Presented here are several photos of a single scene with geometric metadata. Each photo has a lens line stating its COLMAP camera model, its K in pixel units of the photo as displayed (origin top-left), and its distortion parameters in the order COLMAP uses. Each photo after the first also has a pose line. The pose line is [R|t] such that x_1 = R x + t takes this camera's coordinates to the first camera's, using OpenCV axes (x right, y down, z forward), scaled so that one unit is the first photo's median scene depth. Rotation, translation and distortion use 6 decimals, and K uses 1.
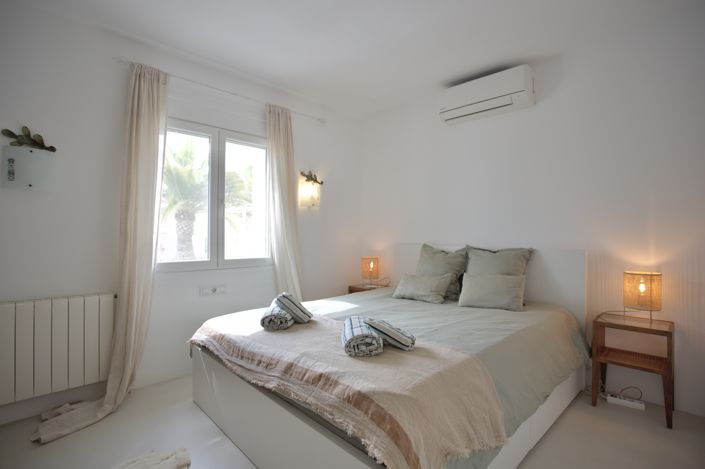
lens RADIAL K [[348.8, 0, 347.7], [0, 348.8, 232.8], [0, 0, 1]] dist [-0.052990, 0.010771]
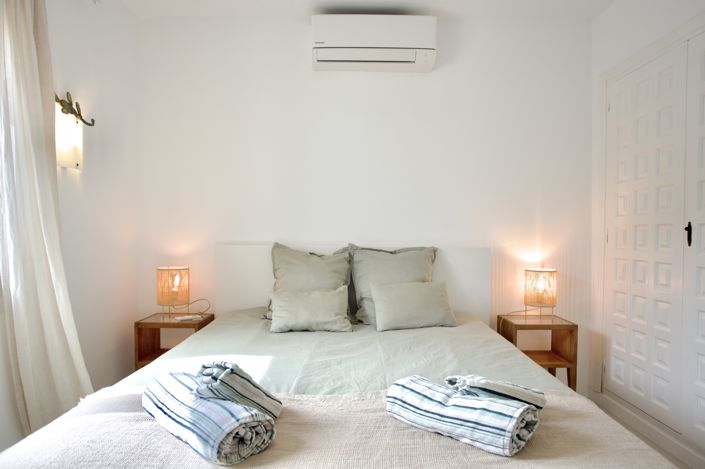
lens RADIAL K [[447.9, 0, 350.2], [0, 447.9, 239.5], [0, 0, 1]] dist [-0.037755, 0.003551]
pose [[0.692272, -0.009652, 0.721572, -0.406279], [-0.011748, 0.999627, 0.024643, 0.003970], [-0.721541, -0.025536, 0.691900, 0.447143]]
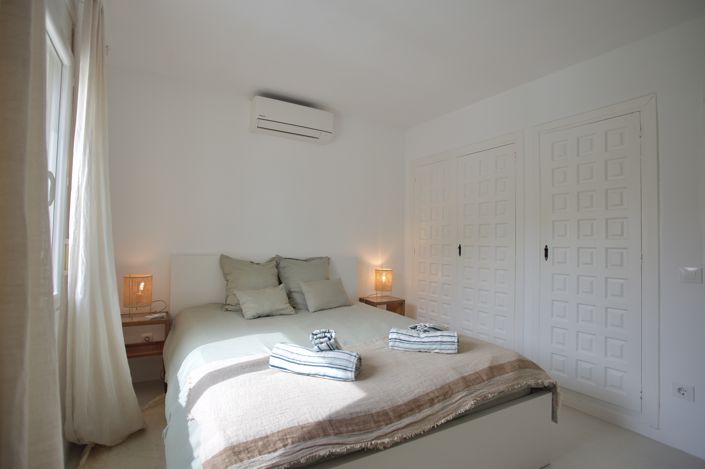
lens RADIAL K [[348.8, 0, 352.4], [0, 348.8, 231.3], [0, 0, 1]] dist [-0.052990, 0.010771]
pose [[0.218913, 0.033190, 0.975180, -0.789579], [-0.030622, 0.999163, -0.027132, -0.018838], [-0.975264, -0.023923, 0.219746, 0.685625]]
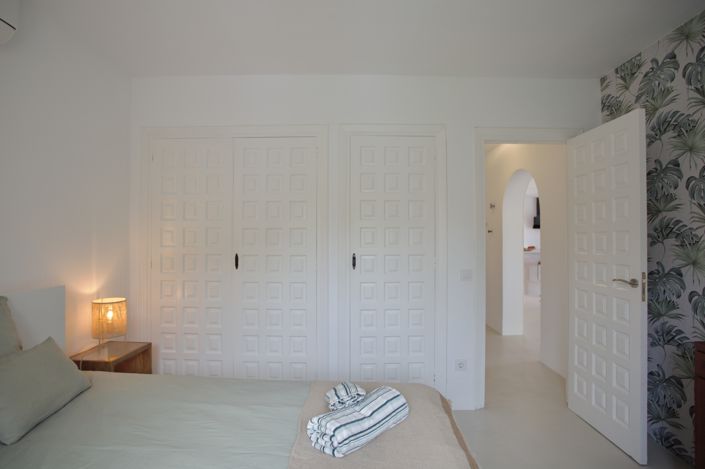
lens RADIAL K [[348.8, 0, 354.4], [0, 348.8, 234.9], [0, 0, 1]] dist [-0.052990, 0.010771]
pose [[-0.711626, 0.002189, 0.702555, -0.327880], [-0.012699, 0.999792, -0.015978, -0.063020], [-0.702444, -0.020293, -0.711450, 1.078702]]
